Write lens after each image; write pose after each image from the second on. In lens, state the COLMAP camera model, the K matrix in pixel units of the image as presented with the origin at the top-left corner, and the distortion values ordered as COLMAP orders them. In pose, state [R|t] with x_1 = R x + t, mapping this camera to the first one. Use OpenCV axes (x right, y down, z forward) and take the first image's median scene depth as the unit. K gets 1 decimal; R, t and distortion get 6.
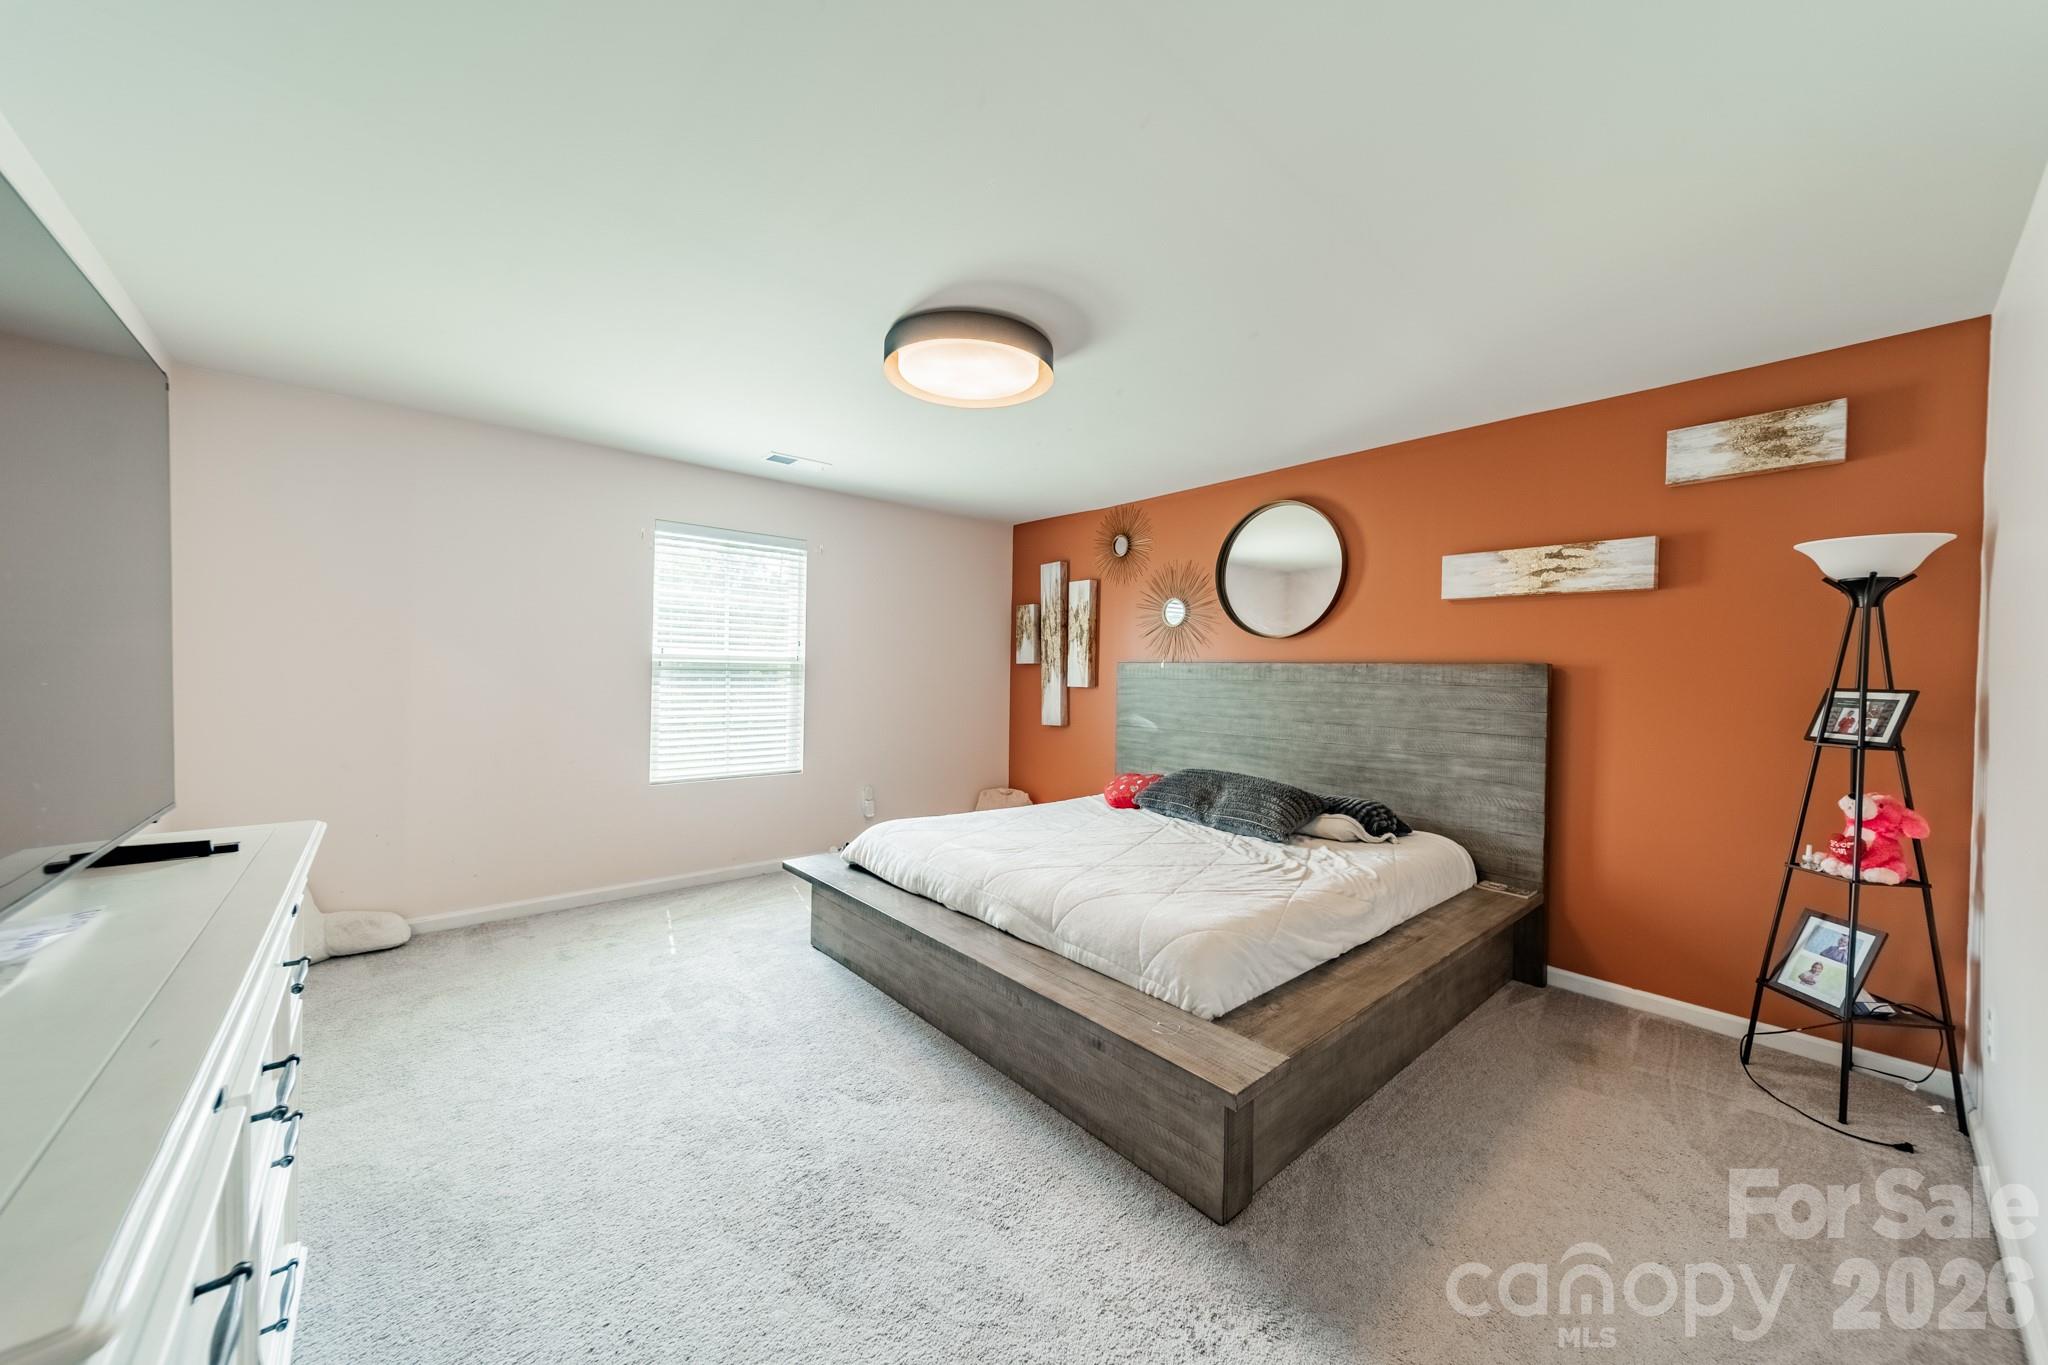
lens RADIAL K [[723.3, 0, 1029.8], [0, 723.3, 674.1], [0, 0, 1]] dist [0.008880, -0.000093]
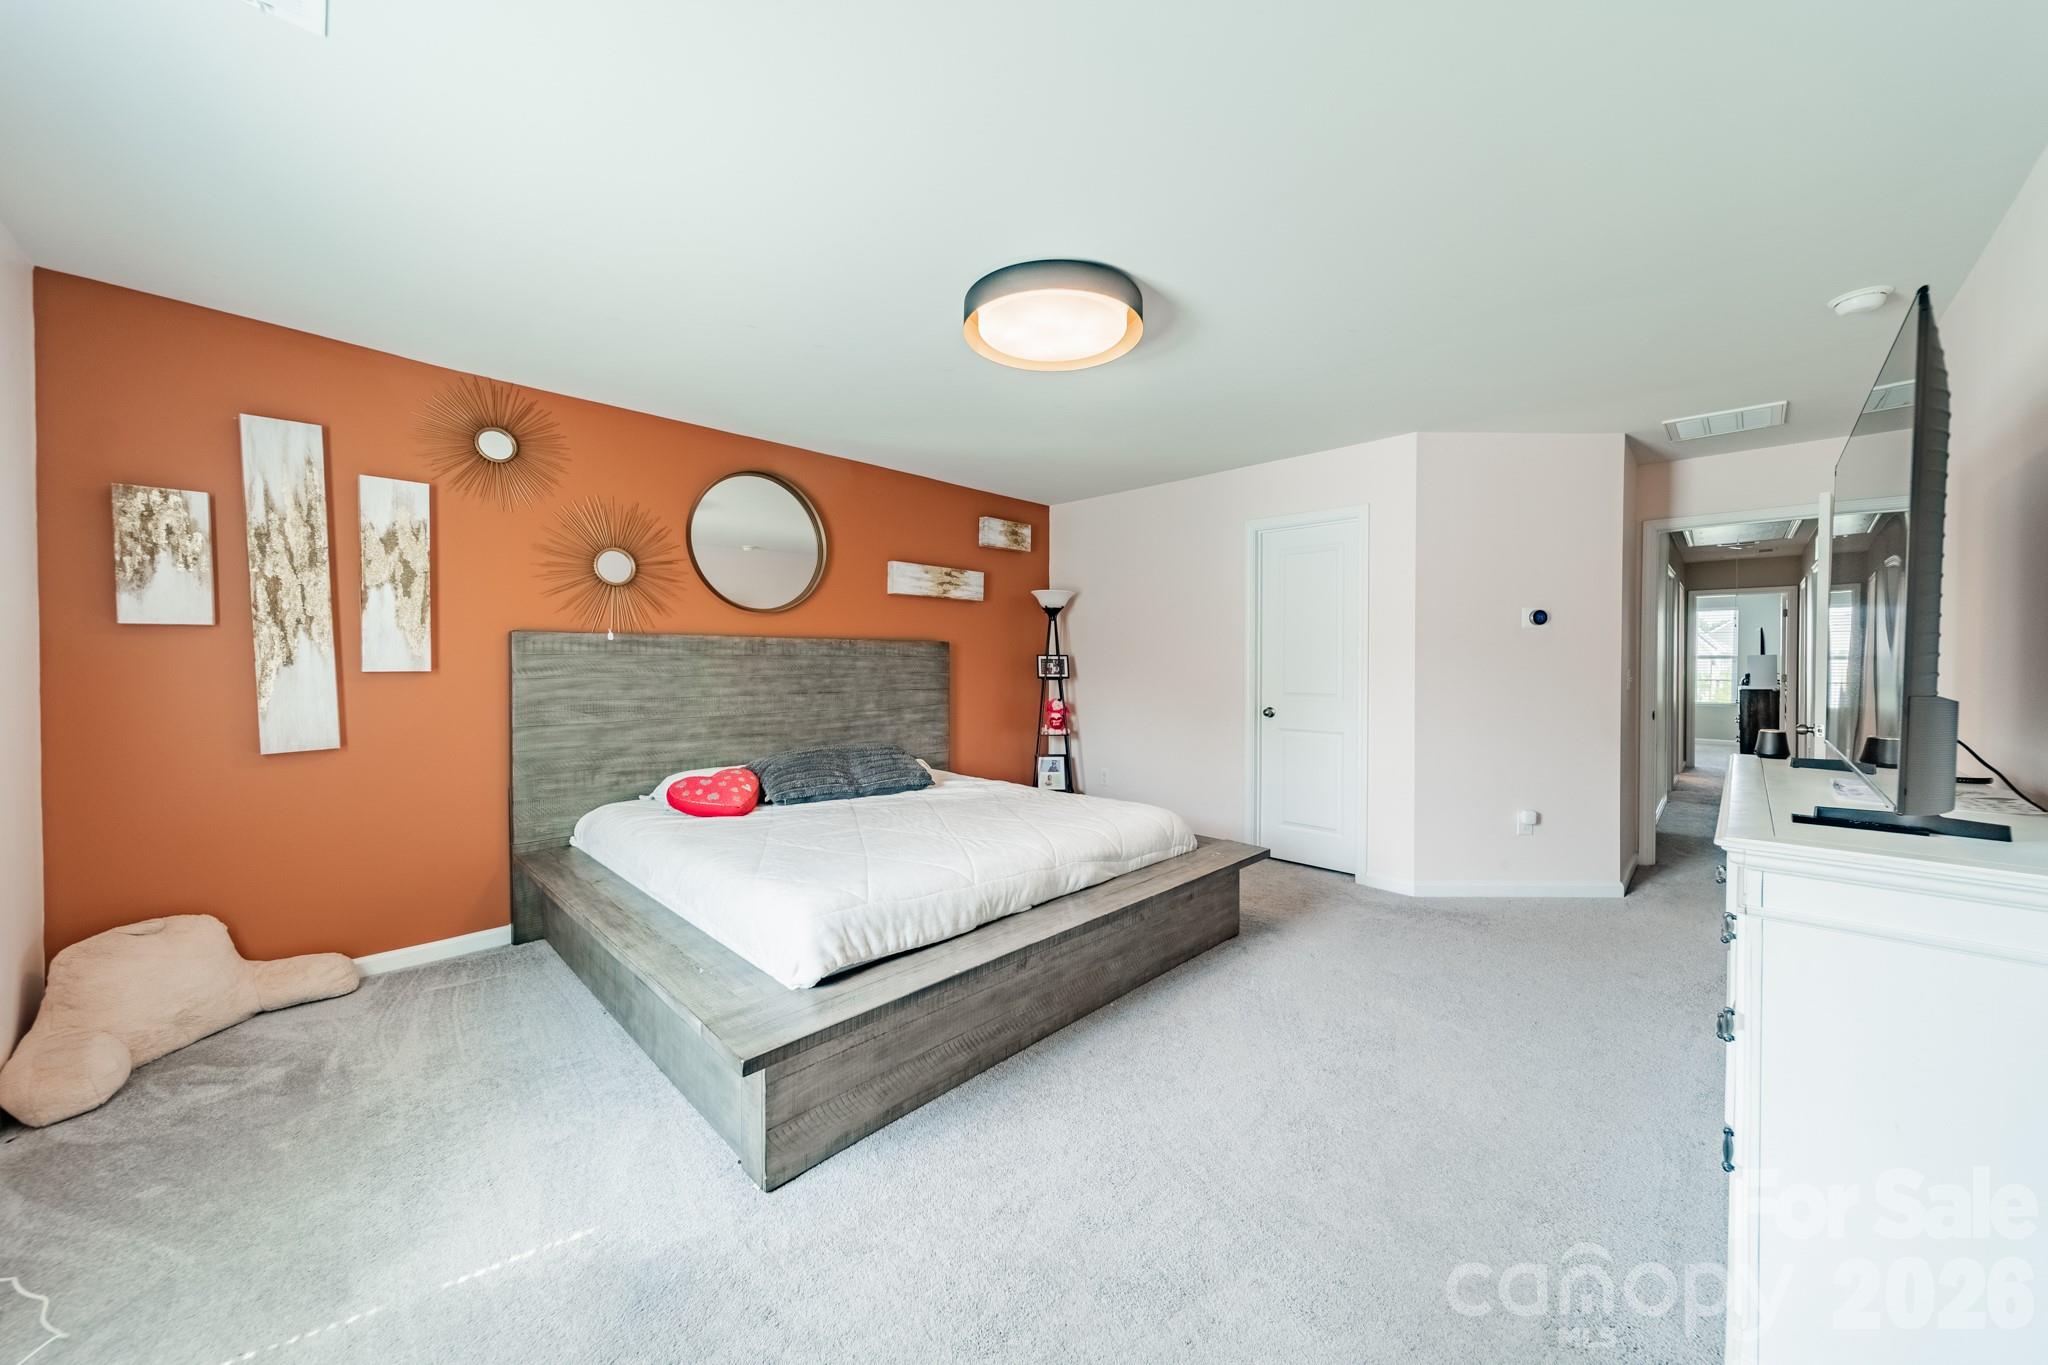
lens RADIAL K [[723.3, 0, 1029.8], [0, 723.3, 674.1], [0, 0, 1]] dist [0.008880, -0.000093]
pose [[-0.077460, -0.036240, 0.996337, -0.764624], [-0.000926, 0.999341, 0.036277, -0.001336], [-0.996995, 0.001888, -0.077443, 0.817189]]
